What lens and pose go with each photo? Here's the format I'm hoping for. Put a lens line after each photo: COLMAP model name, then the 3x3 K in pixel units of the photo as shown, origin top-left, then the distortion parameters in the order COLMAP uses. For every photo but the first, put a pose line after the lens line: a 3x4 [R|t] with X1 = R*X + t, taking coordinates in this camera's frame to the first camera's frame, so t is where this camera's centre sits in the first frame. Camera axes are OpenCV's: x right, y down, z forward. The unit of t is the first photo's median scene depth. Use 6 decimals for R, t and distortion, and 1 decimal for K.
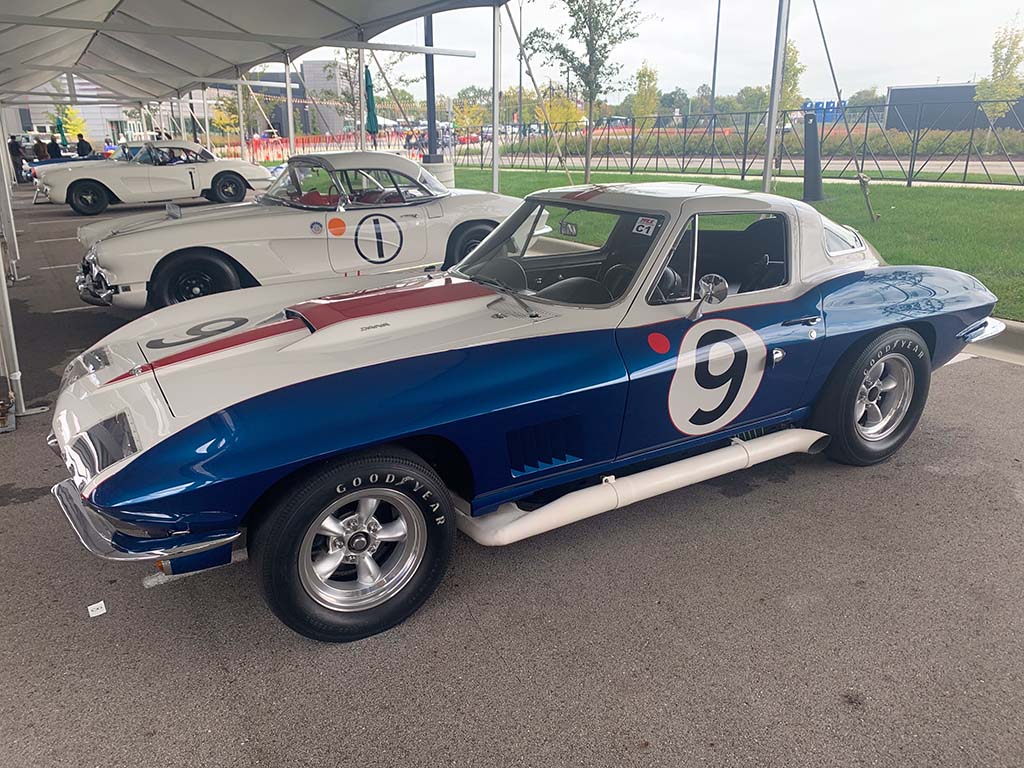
lens RADIAL K [[771.3, 0, 502.0], [0, 771.3, 373.2], [0, 0, 1]] dist [0.018388, -0.014679]
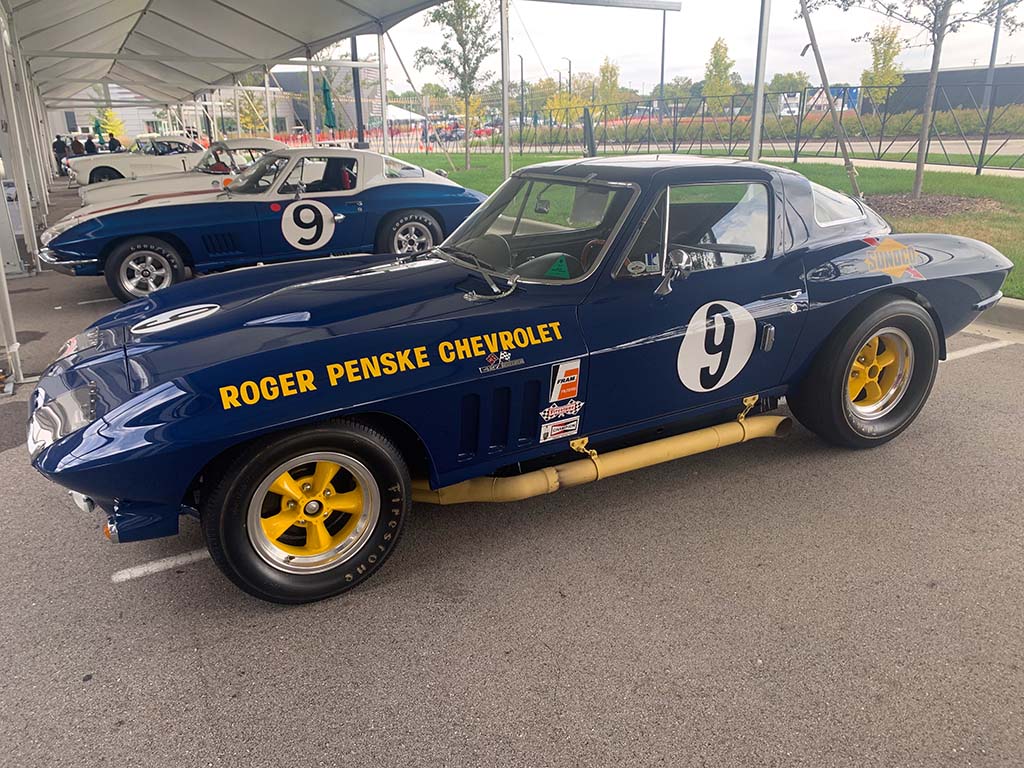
lens RADIAL K [[771.3, 0, 521.3], [0, 771.3, 384.4], [0, 0, 1]] dist [0.018388, -0.014679]
pose [[0.999308, -0.008392, -0.036229, 0.109133], [0.009191, 0.999717, 0.021935, 0.048921], [0.036035, -0.022253, 0.999103, -0.151008]]
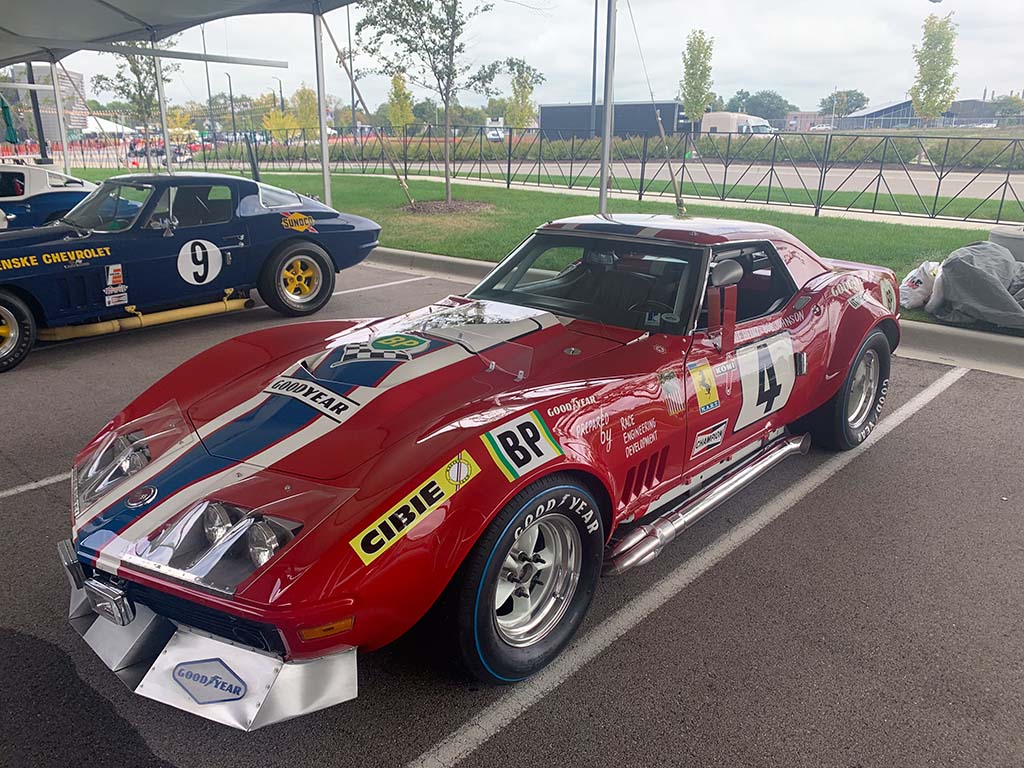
lens RADIAL K [[771.3, 0, 502.7], [0, 771.3, 390.9], [0, 0, 1]] dist [0.018388, -0.014679]
pose [[0.964124, -0.082588, 0.252280, 0.157532], [0.079671, 0.996583, 0.021772, 0.086219], [-0.253216, -0.000892, 0.967409, -0.285316]]
